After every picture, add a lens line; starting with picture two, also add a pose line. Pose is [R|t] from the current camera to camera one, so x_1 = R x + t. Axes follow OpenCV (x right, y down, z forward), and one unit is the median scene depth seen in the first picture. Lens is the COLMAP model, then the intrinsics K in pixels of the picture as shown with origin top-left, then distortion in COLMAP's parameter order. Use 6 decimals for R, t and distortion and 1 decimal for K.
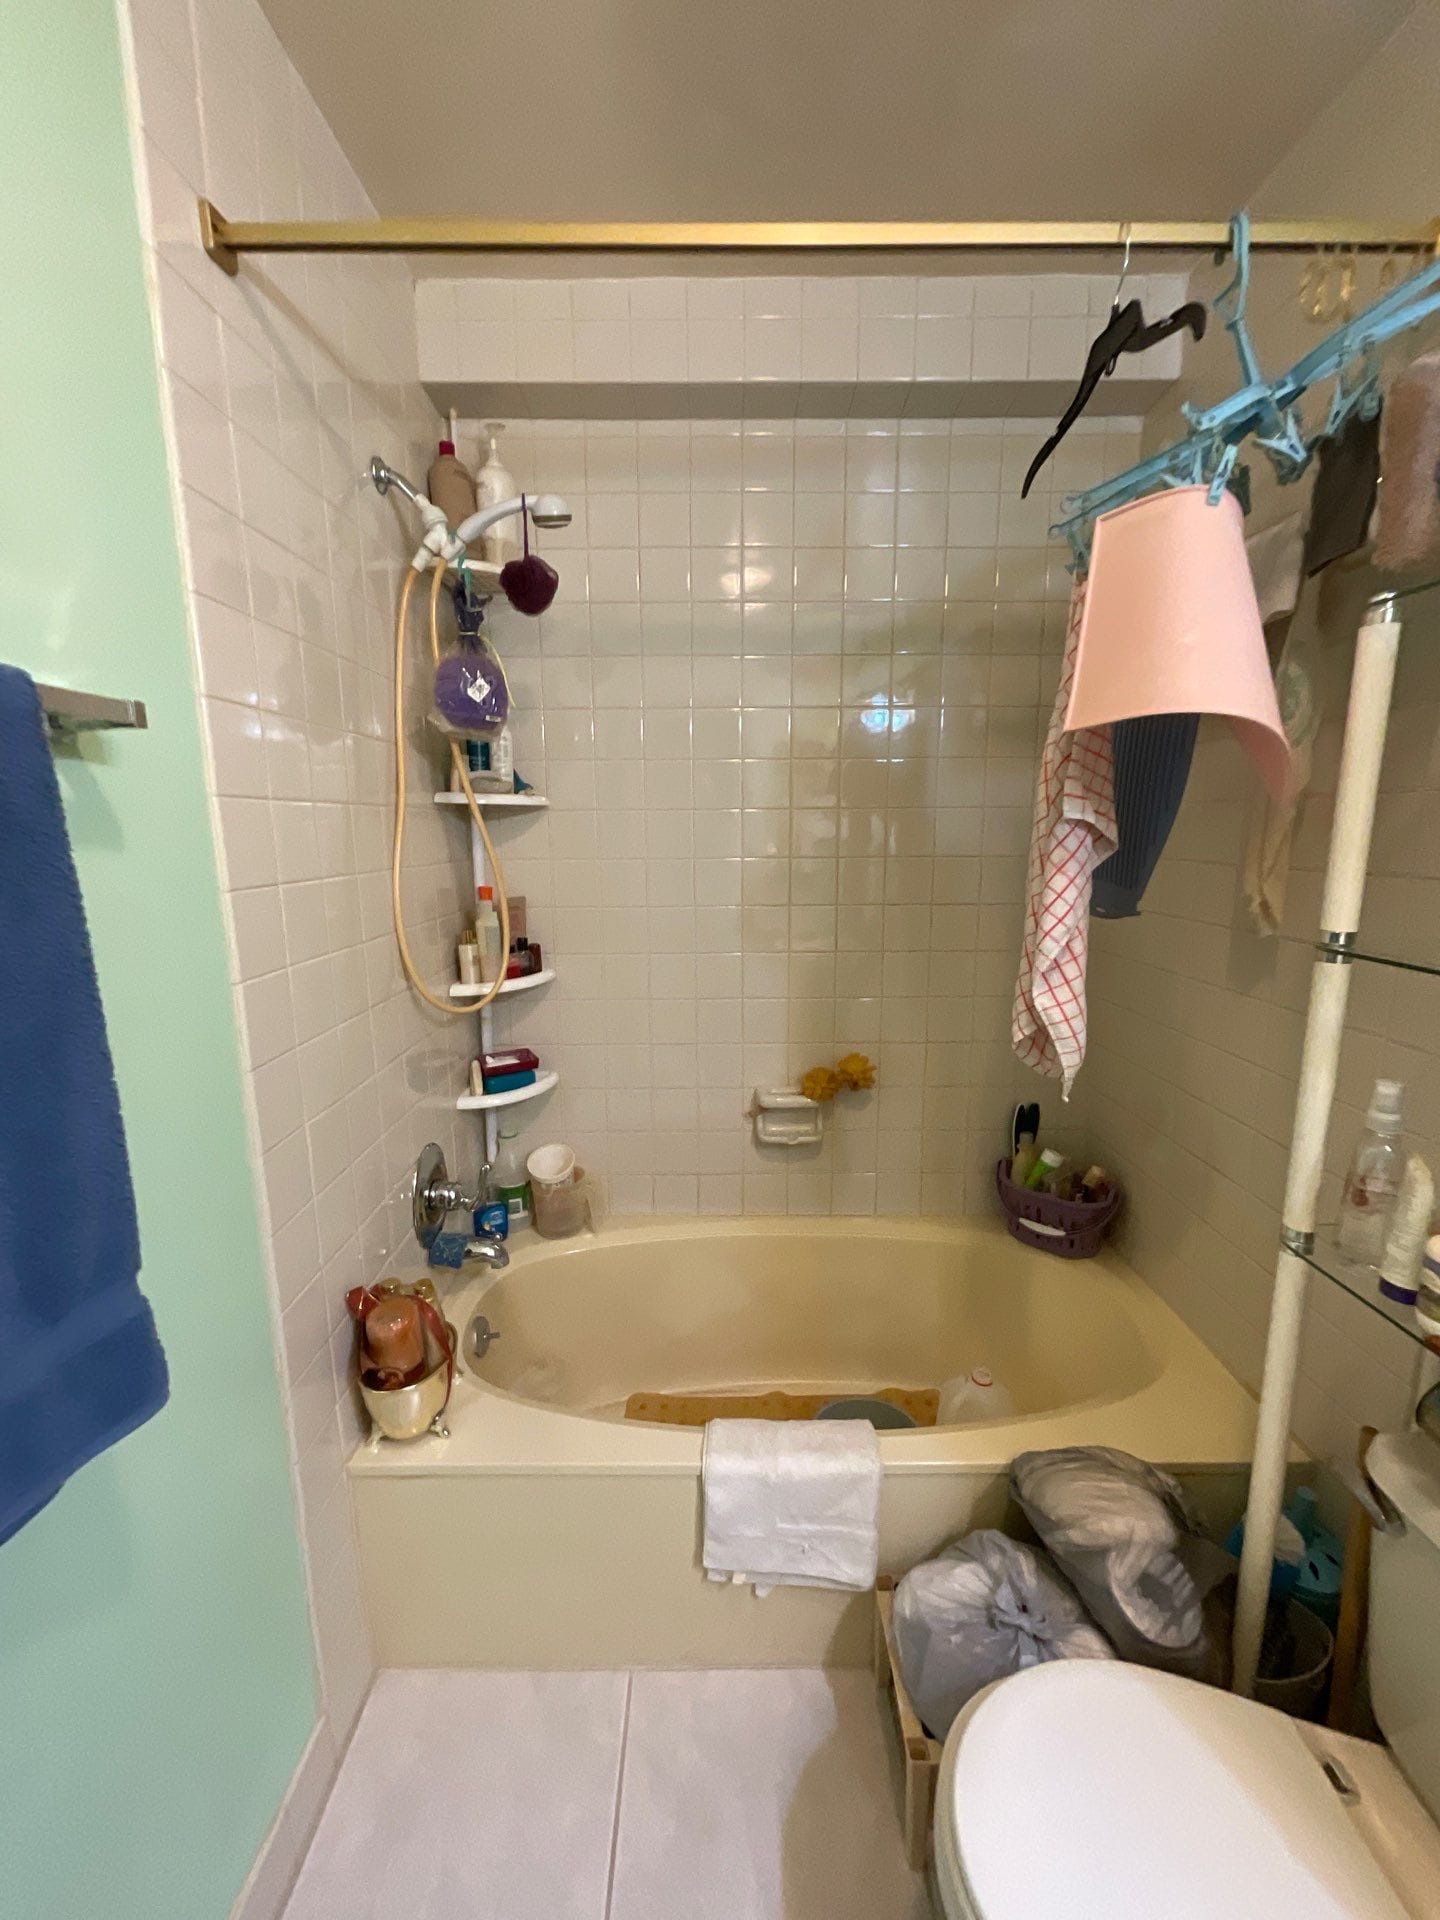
lens RADIAL K [[780.5, 0, 722.2], [0, 780.5, 958.3], [0, 0, 1]] dist [0.001263, 0.001241]
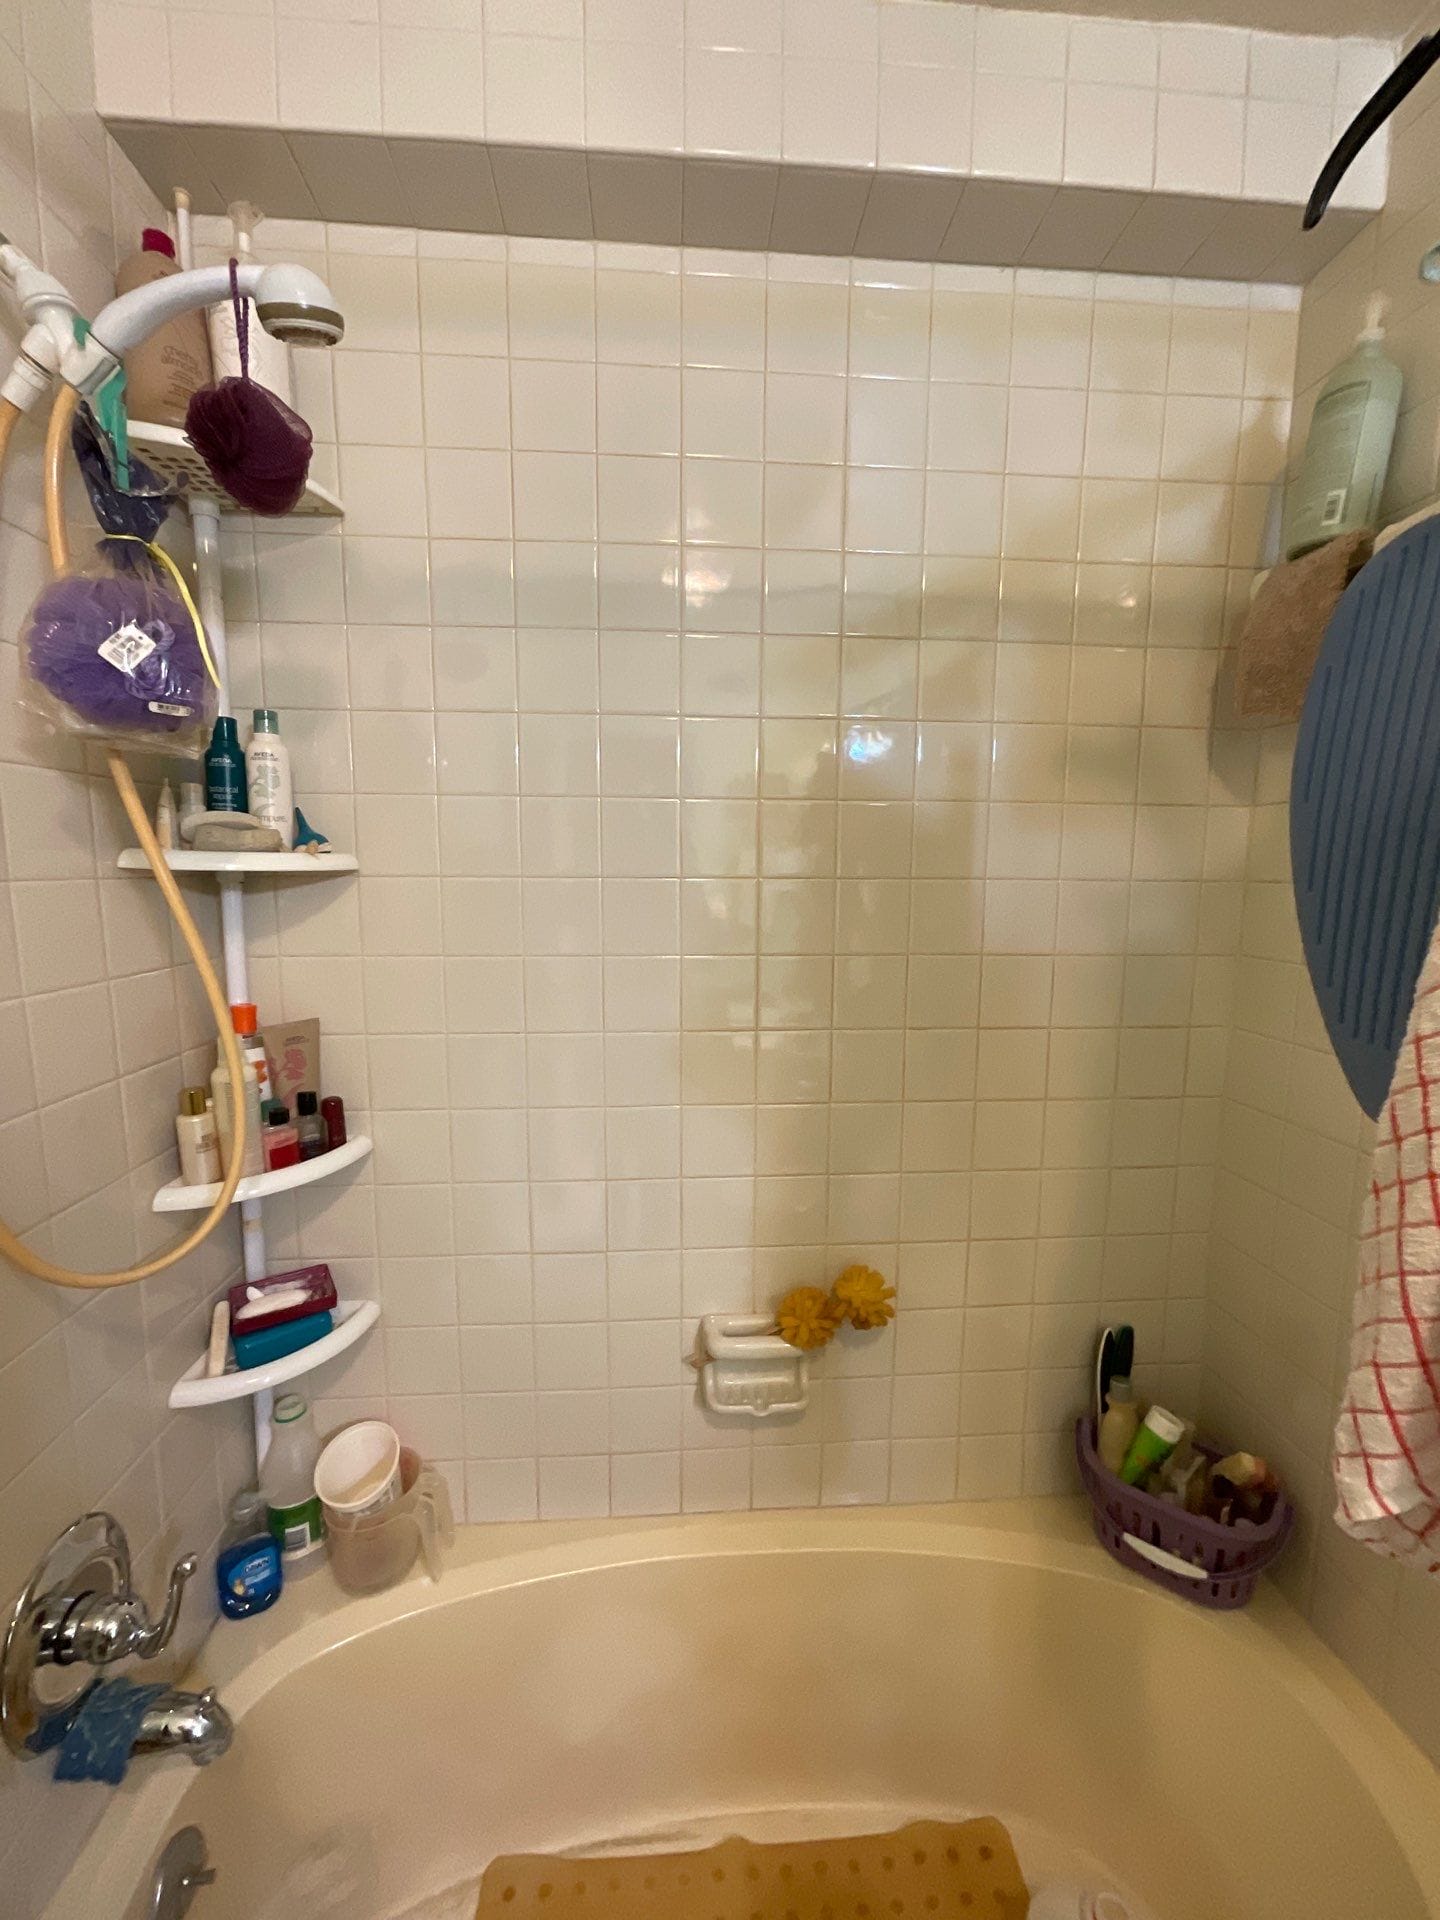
lens RADIAL K [[780.5, 0, 720.7], [0, 780.5, 962.2], [0, 0, 1]] dist [0.001263, 0.001241]
pose [[0.997763, 0.003564, 0.066762, 0.016918], [-0.000852, 0.999175, -0.040607, -0.107348], [-0.066852, 0.040459, 0.996942, 0.412249]]
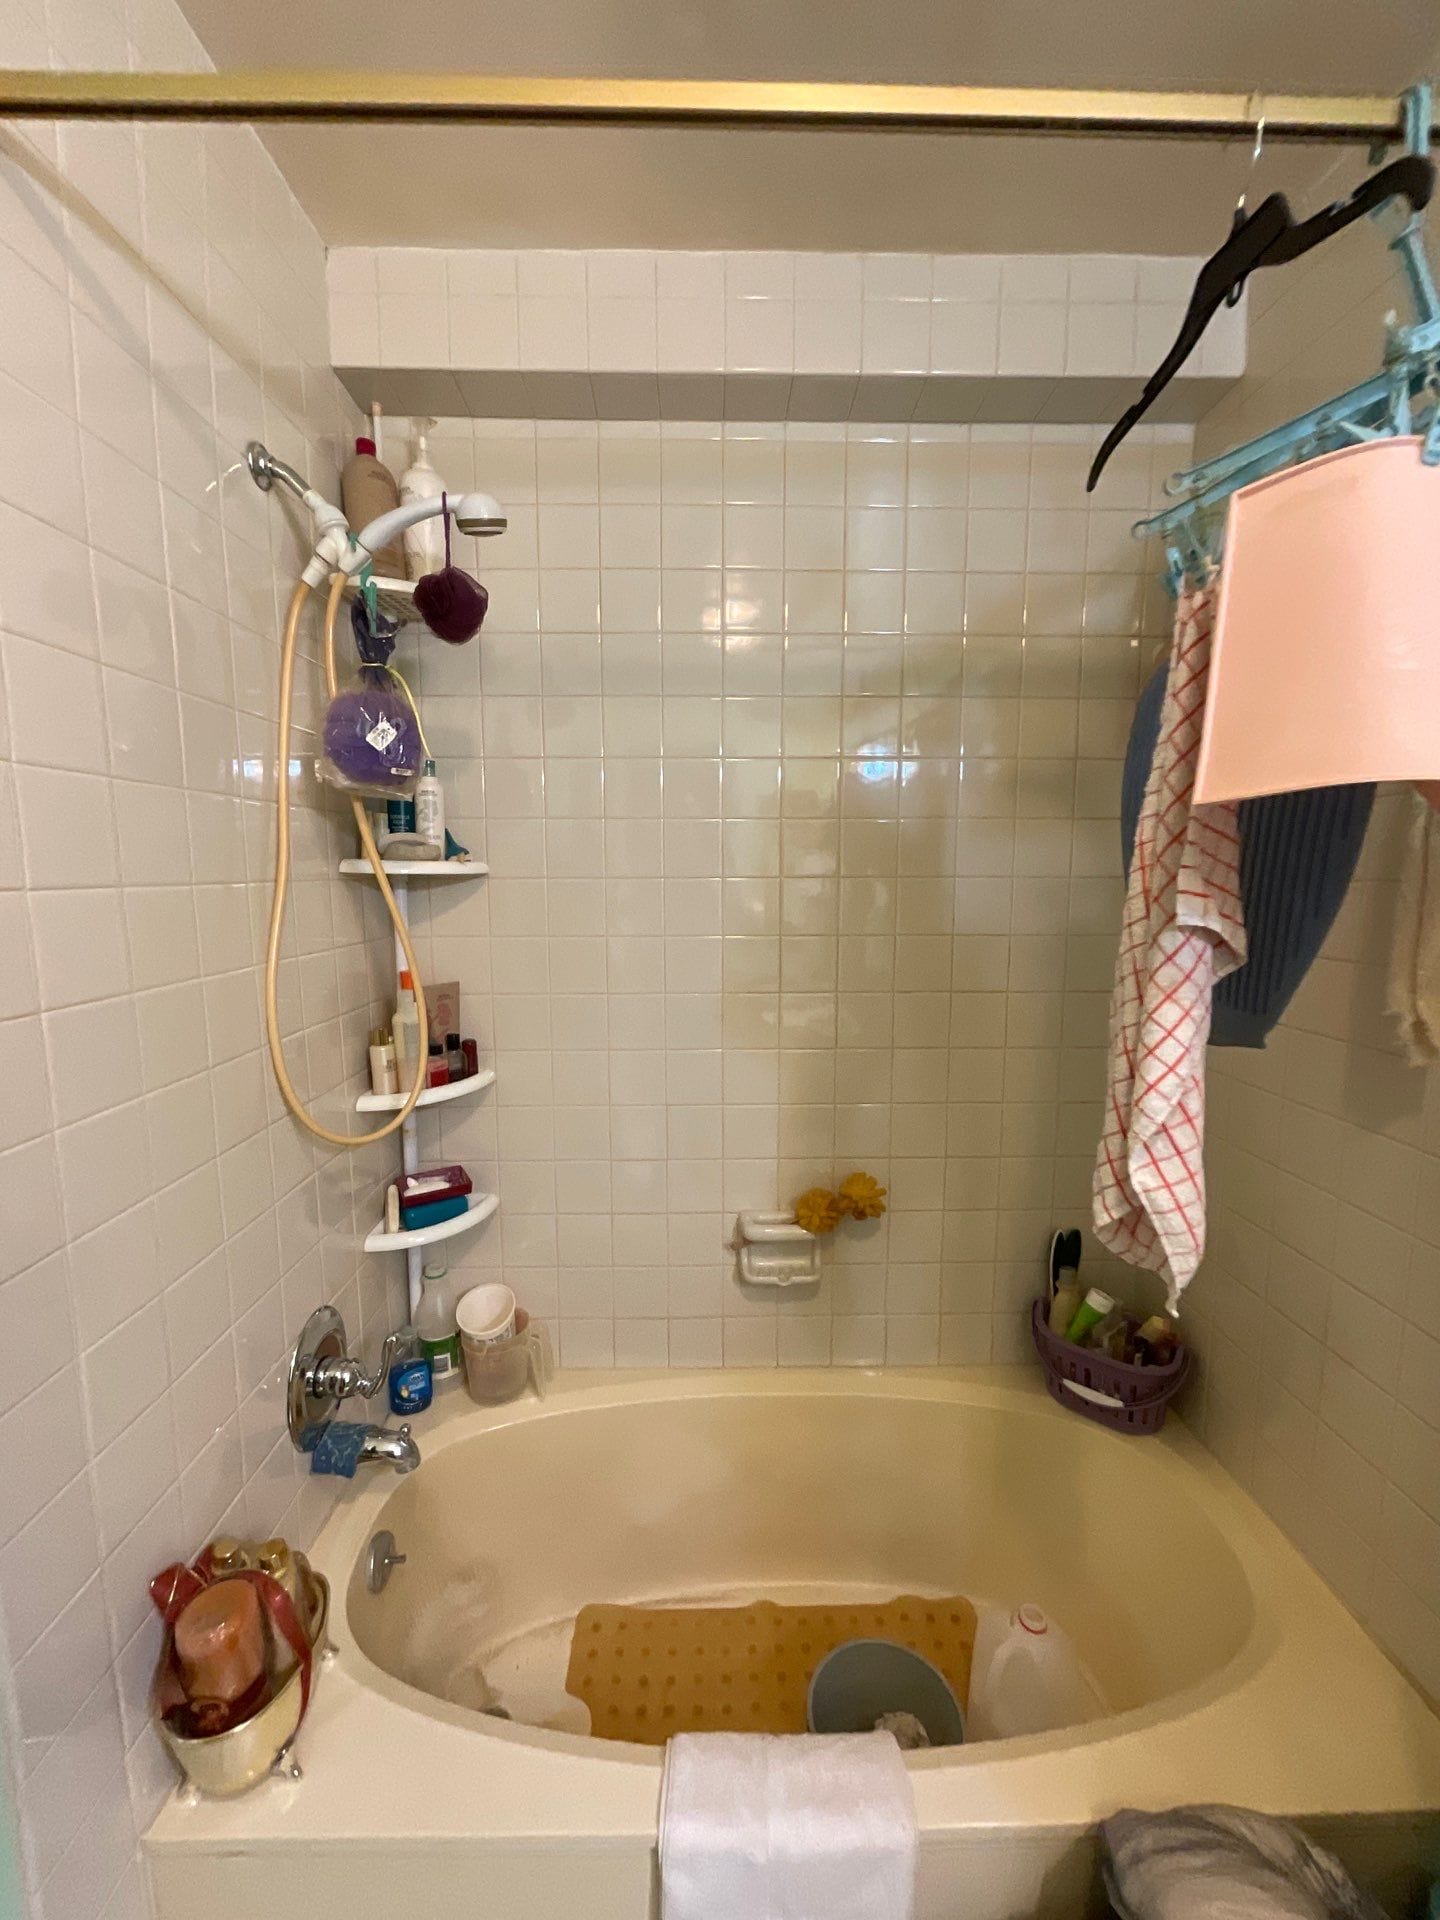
lens RADIAL K [[780.5, 0, 722.5], [0, 780.5, 960.8], [0, 0, 1]] dist [0.001263, 0.001241]
pose [[0.999877, 0.002481, 0.015513, 0.013459], [-0.001699, 0.998739, -0.050185, -0.066212], [-0.015618, 0.050152, 0.998619, 0.187318]]
